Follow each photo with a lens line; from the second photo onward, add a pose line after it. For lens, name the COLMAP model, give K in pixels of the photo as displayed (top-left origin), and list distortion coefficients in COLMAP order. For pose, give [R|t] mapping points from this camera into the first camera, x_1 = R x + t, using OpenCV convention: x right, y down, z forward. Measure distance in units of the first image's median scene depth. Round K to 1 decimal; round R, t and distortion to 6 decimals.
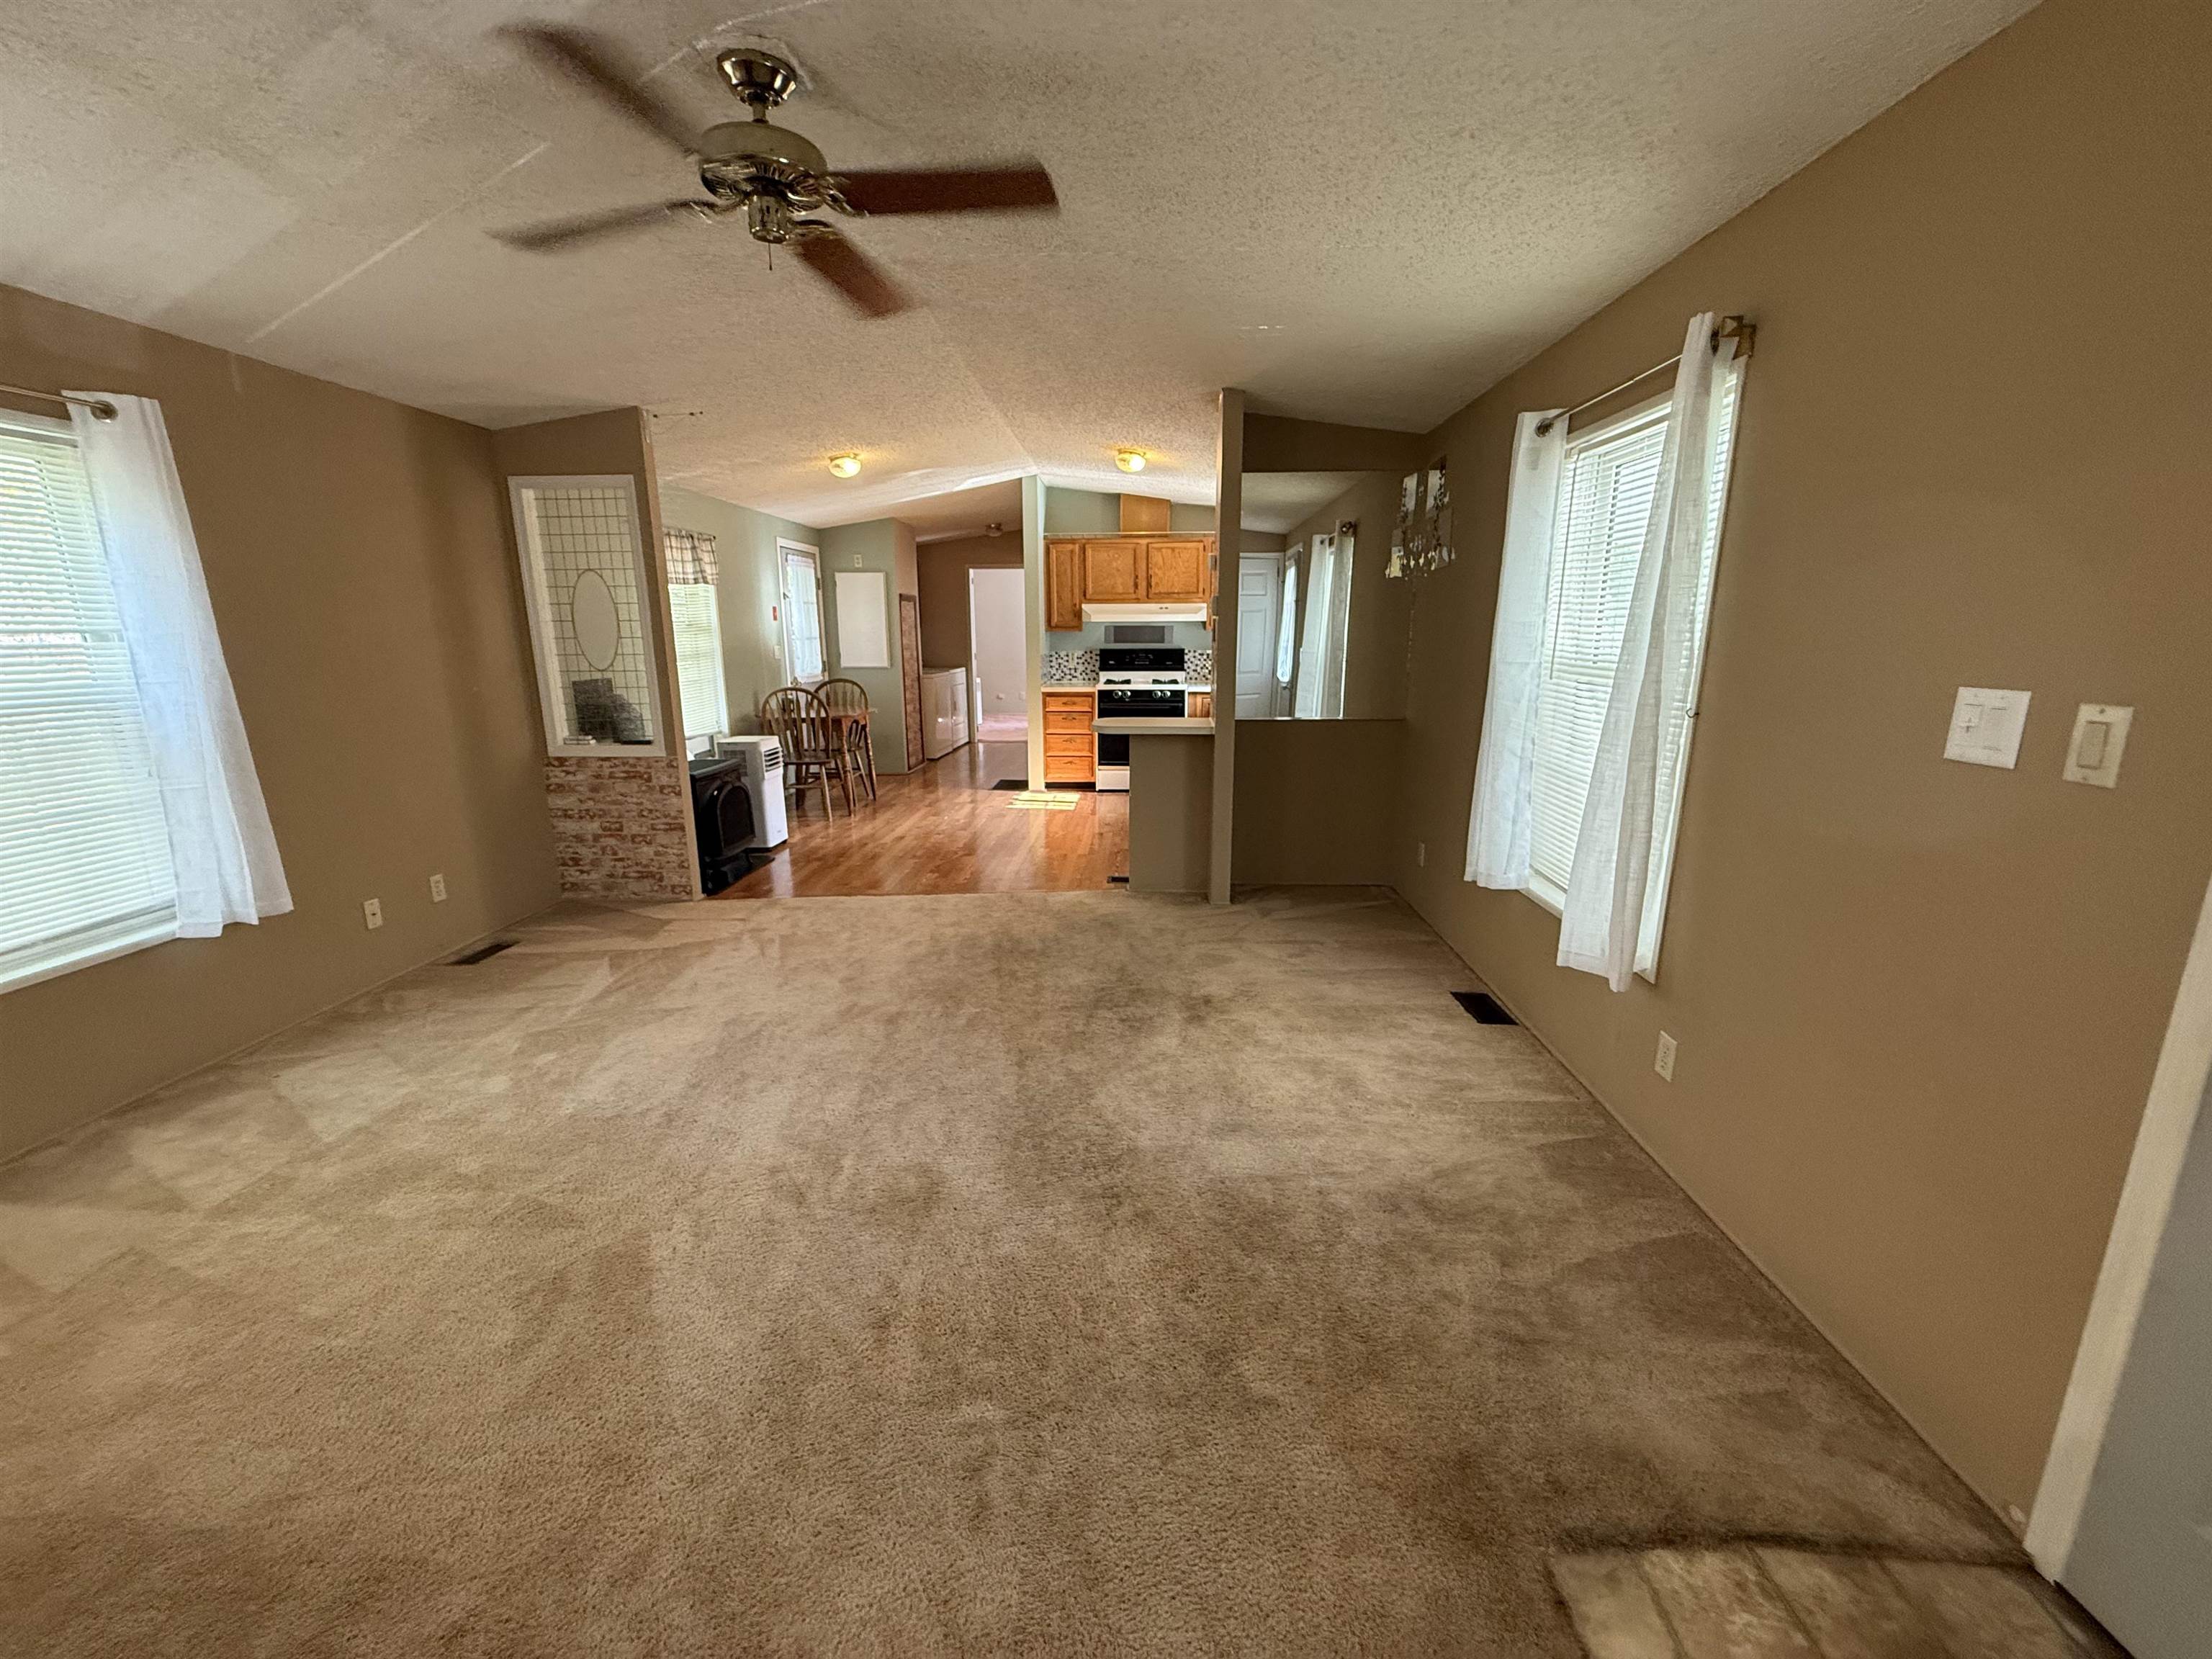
lens RADIAL K [[884.4, 0, 1097.2], [0, 884.4, 831.3], [0, 0, 1]] dist [0.001353, -0.000457]
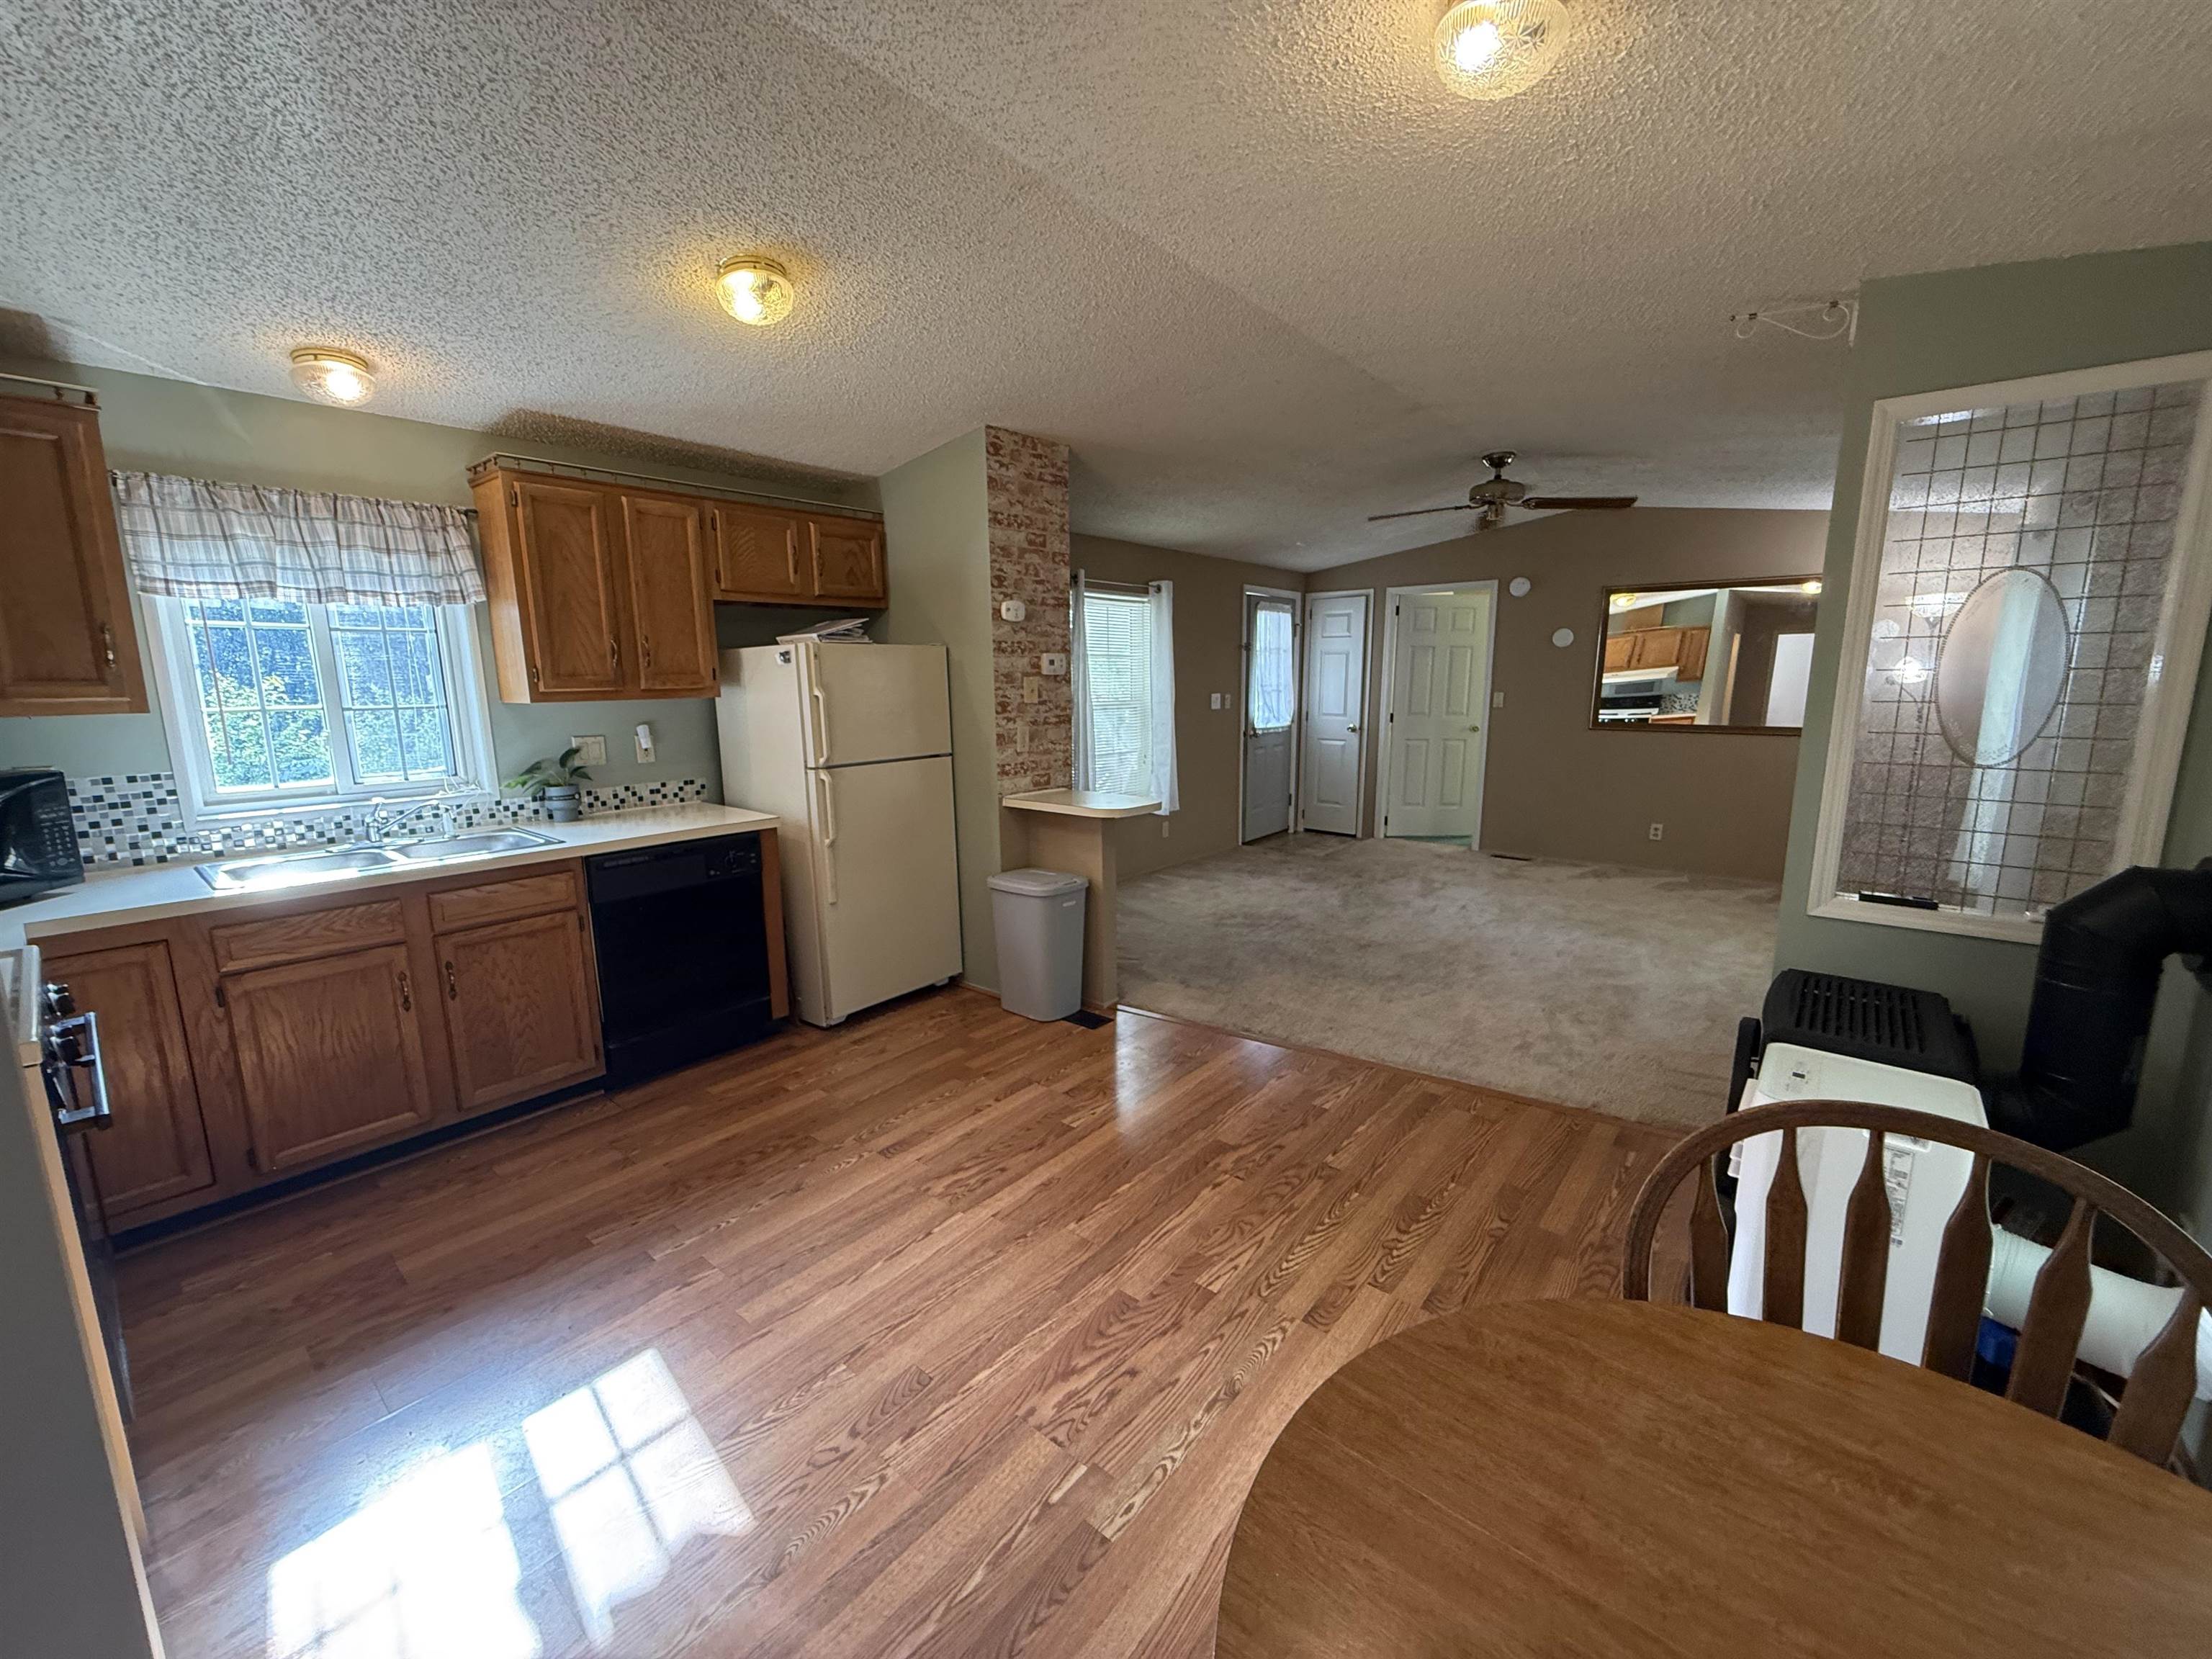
lens RADIAL K [[884.4, 0, 1099.4], [0, 884.4, 829.4], [0, 0, 1]] dist [0.001353, -0.000457]
pose [[-0.800999, -0.092128, 0.591535, -0.558695], [0.145865, 0.928277, 0.342090, -0.481664], [-0.580624, 0.360298, -0.730110, 2.041412]]
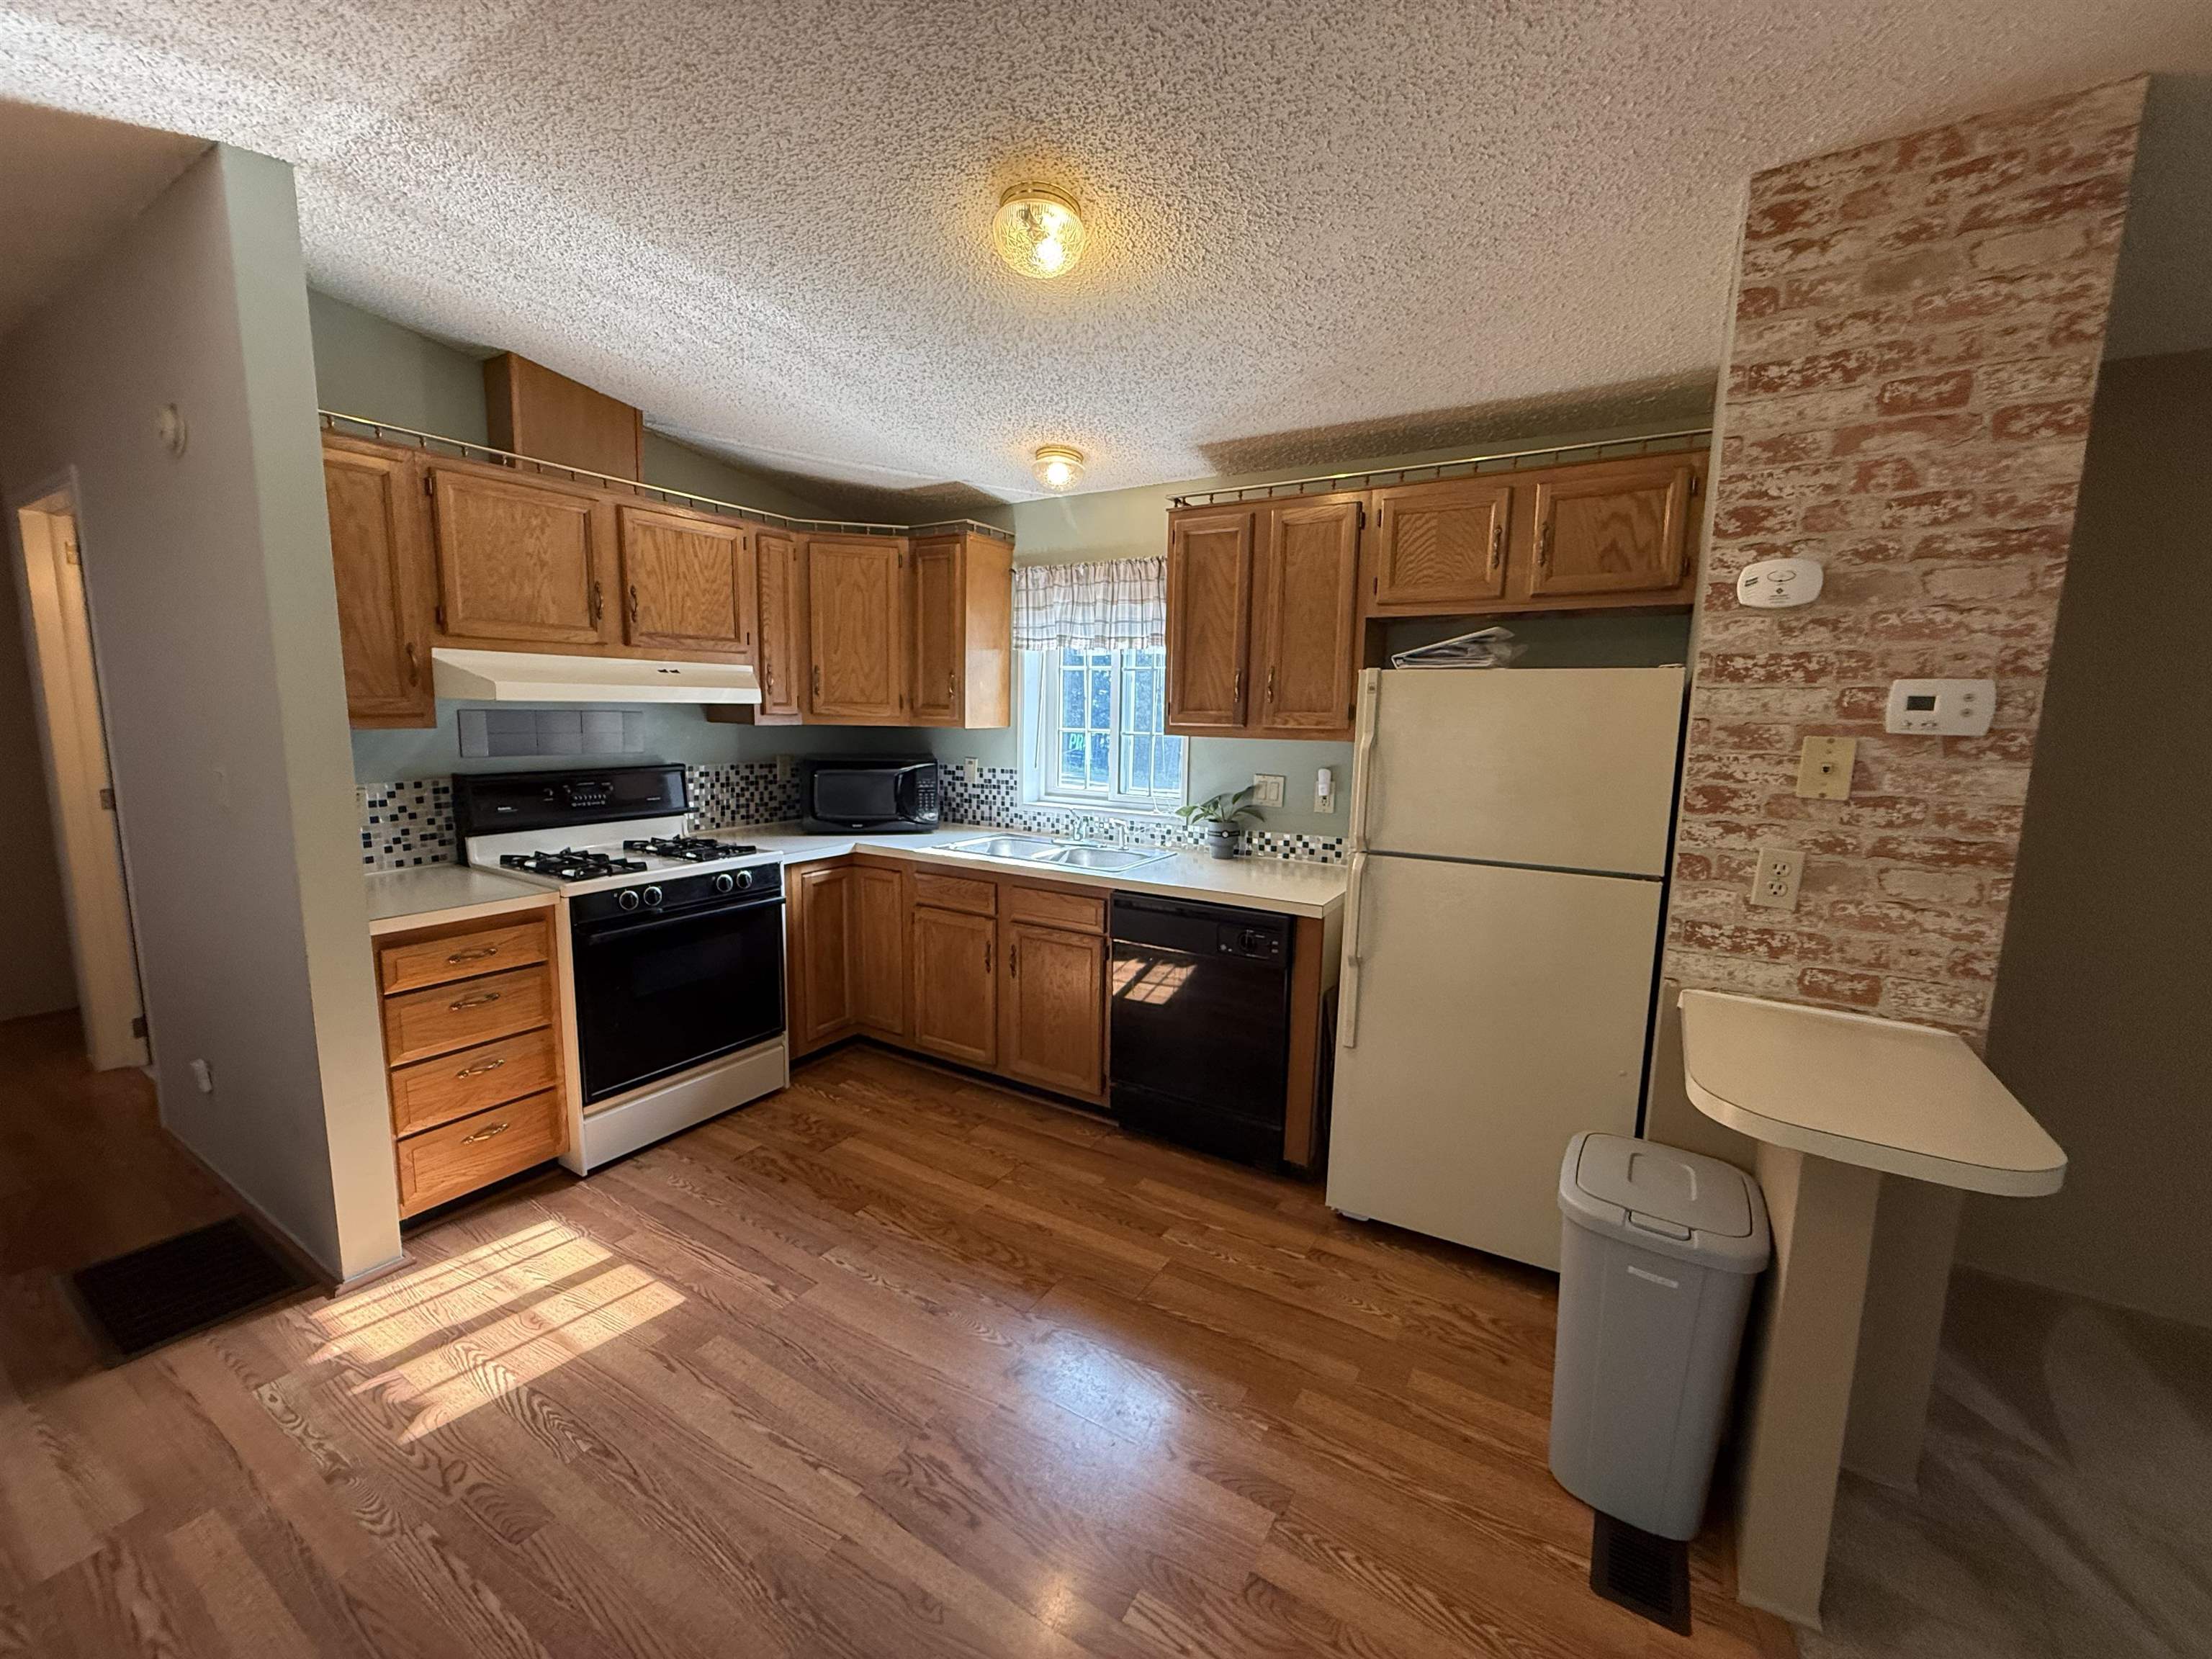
lens RADIAL K [[884.4, 0, 1096.0], [0, 884.4, 830.1], [0, 0, 1]] dist [0.001353, -0.000457]
pose [[0.476383, -0.110162, 0.872309, -0.411205], [0.175812, 0.984018, 0.028255, -0.329195], [-0.861481, 0.139902, 0.488137, 1.344360]]
